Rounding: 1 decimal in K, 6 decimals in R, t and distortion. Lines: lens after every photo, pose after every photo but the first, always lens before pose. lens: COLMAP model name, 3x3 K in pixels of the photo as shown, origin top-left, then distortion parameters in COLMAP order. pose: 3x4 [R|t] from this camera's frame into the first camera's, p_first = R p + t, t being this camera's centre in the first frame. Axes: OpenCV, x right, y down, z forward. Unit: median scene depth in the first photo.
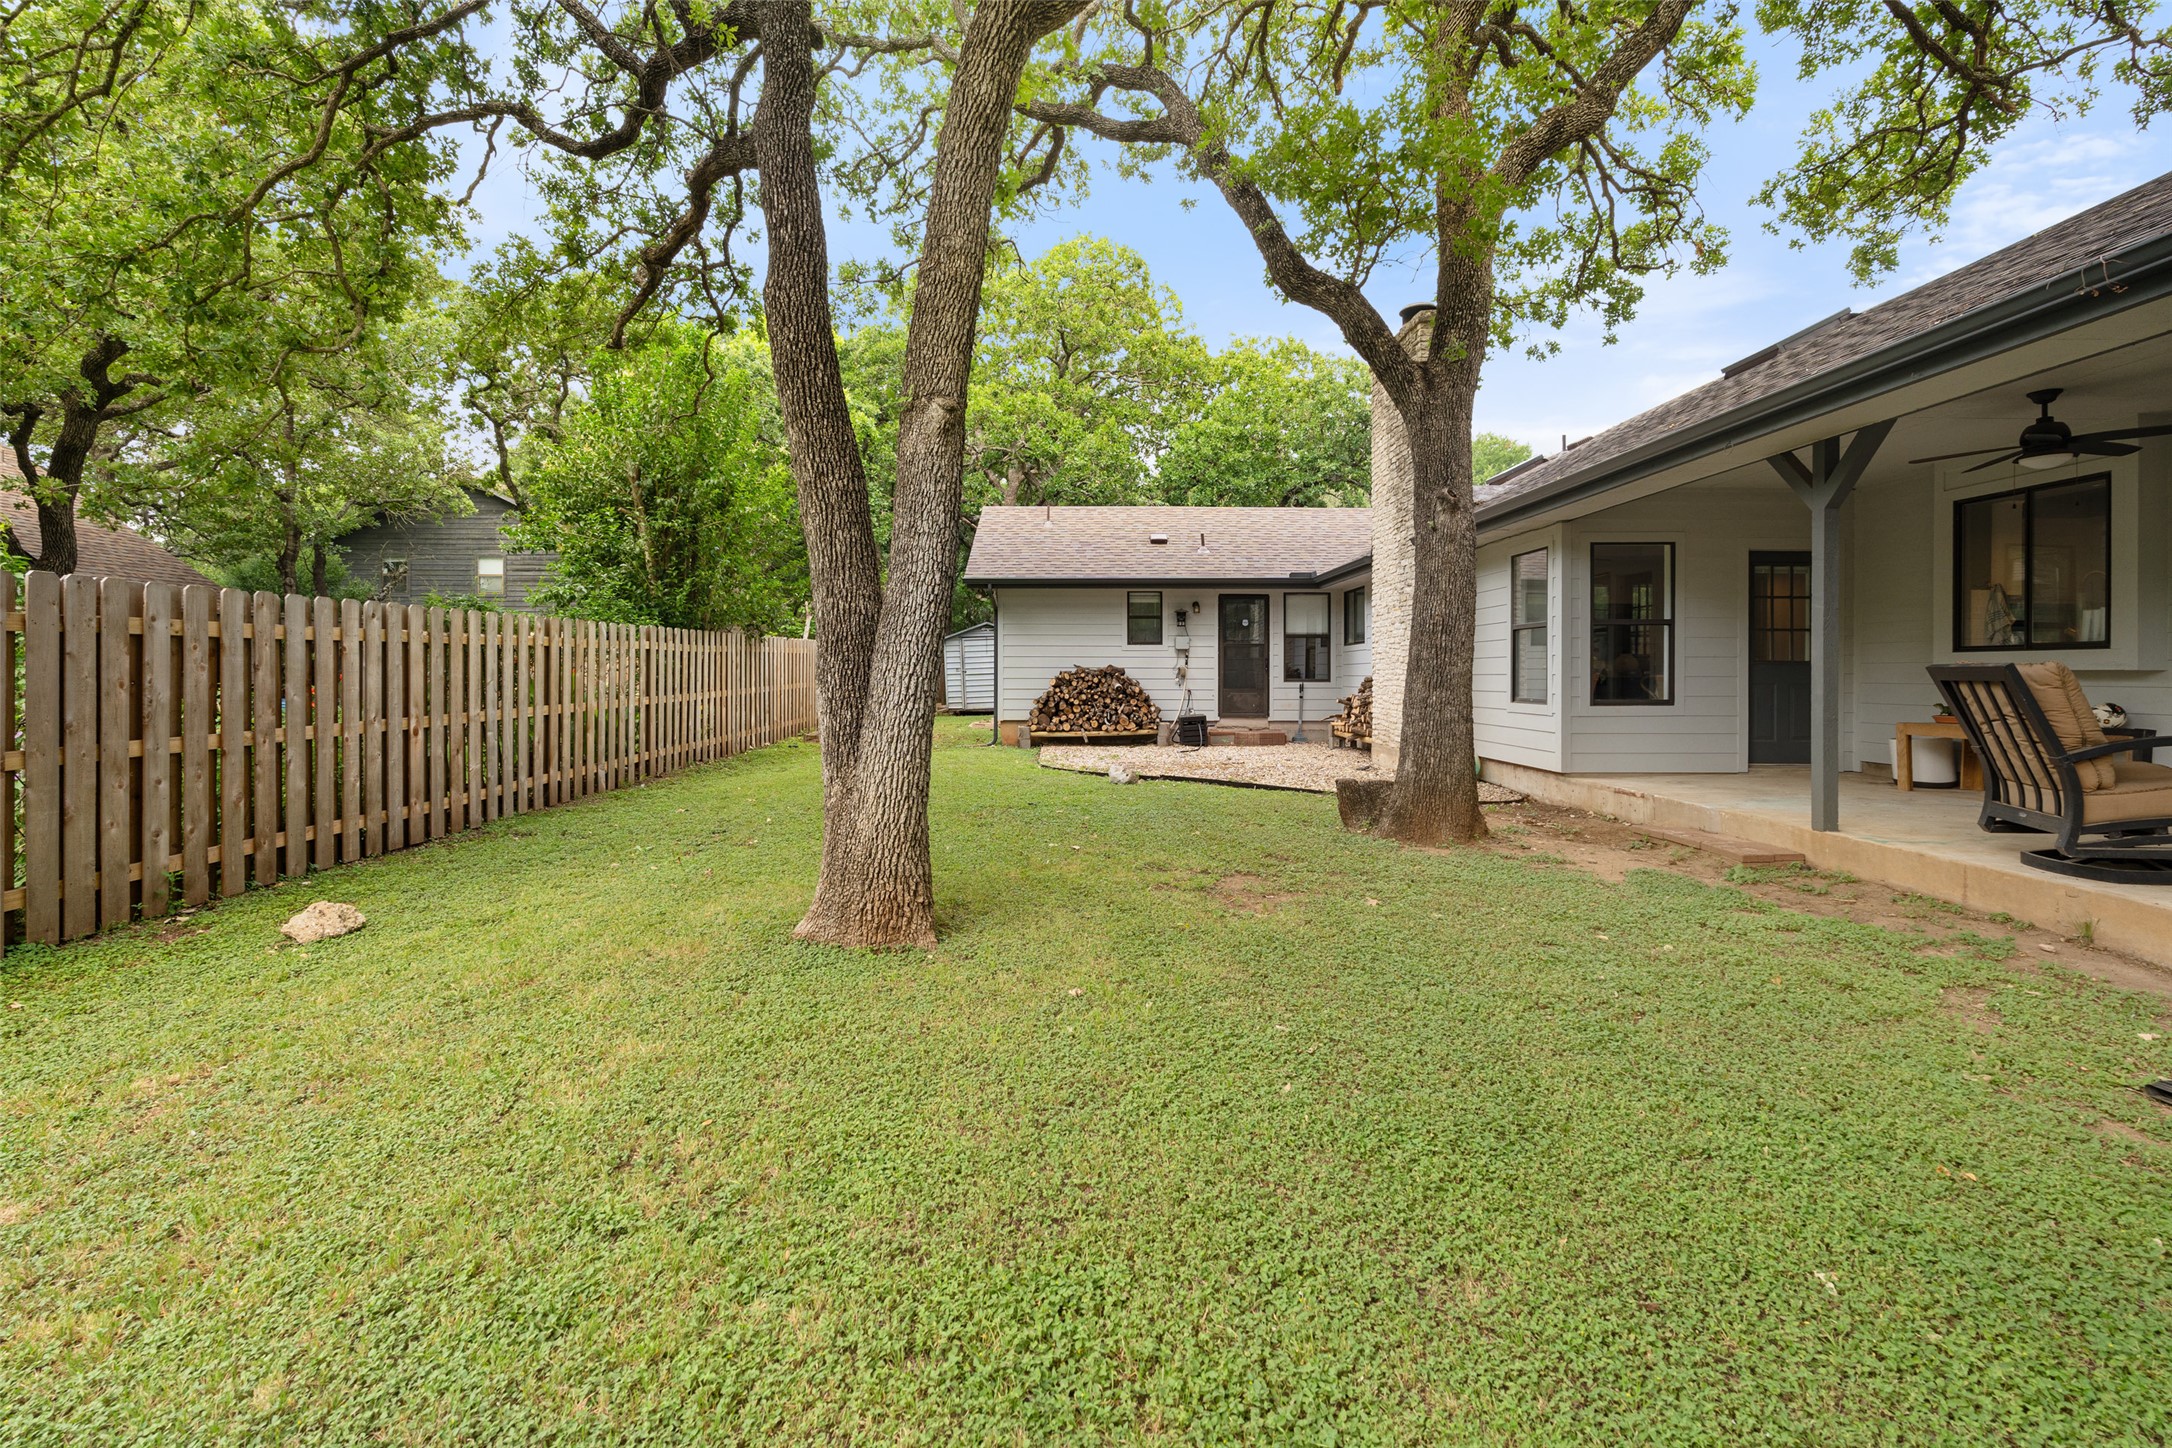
lens RADIAL K [[947.9, 0, 1121.8], [0, 947.9, 673.9], [0, 0, 1]] dist [-0.005536, -0.000019]
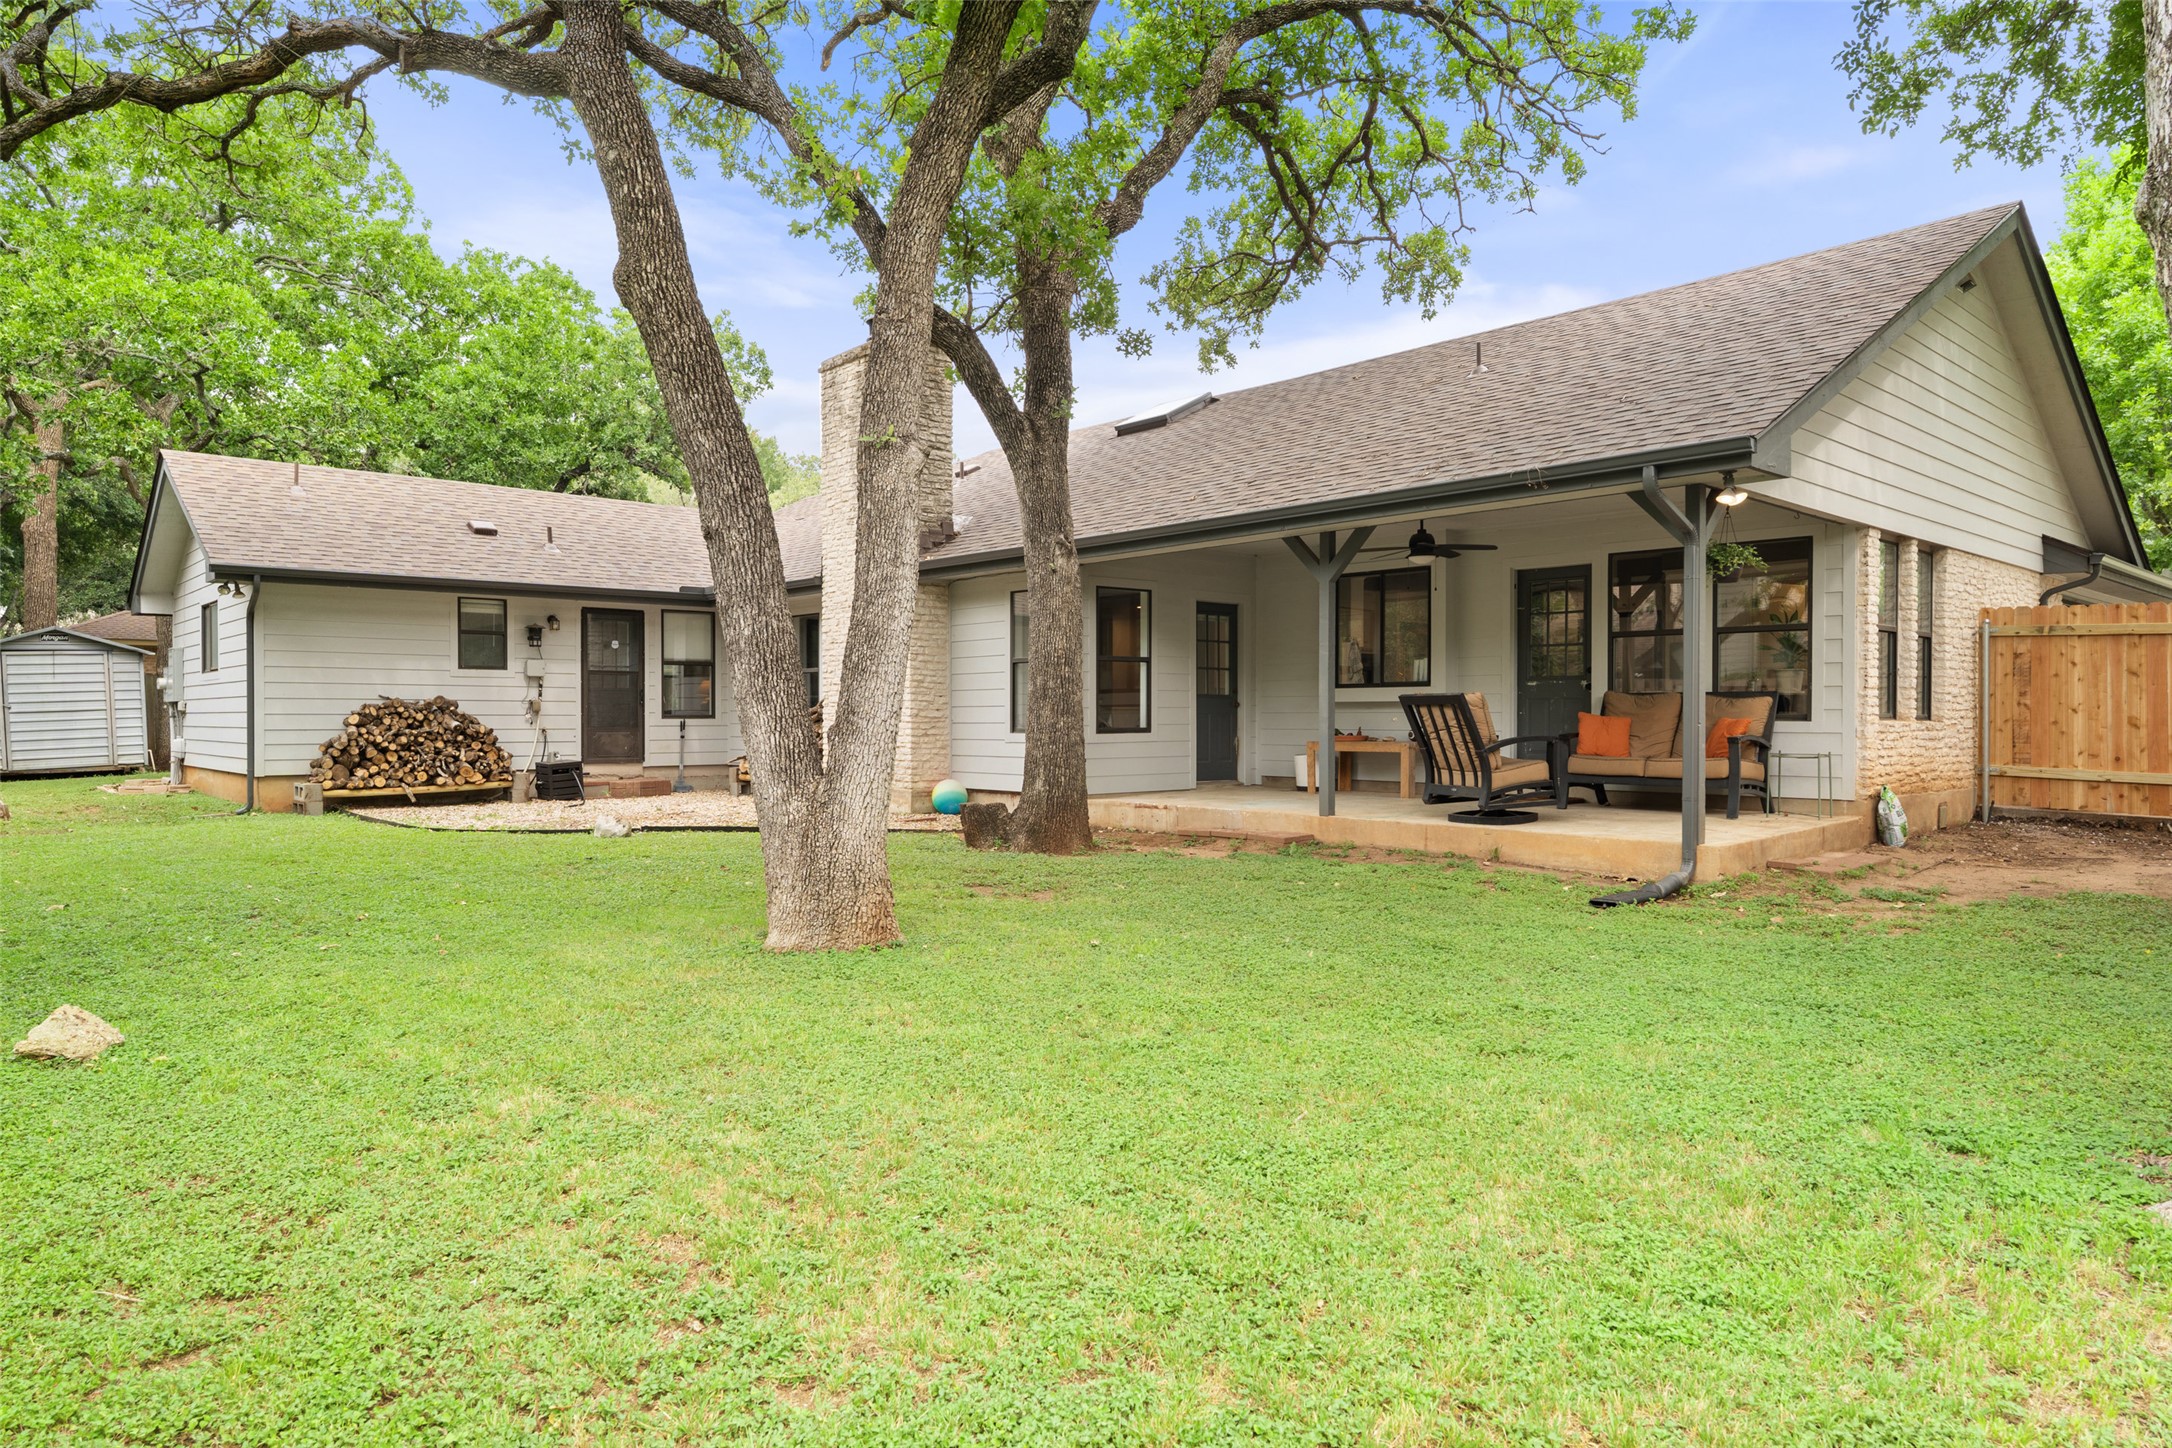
lens RADIAL K [[1272.5, 0, 1062.4], [0, 1272.5, 723.7], [0, 0, 1]] dist [0.002368, -0.000477]
pose [[0.769379, -0.005658, 0.638768, -0.348695], [0.002222, 0.999978, 0.006181, 0.009263], [-0.638789, -0.003336, 0.769375, -0.086006]]
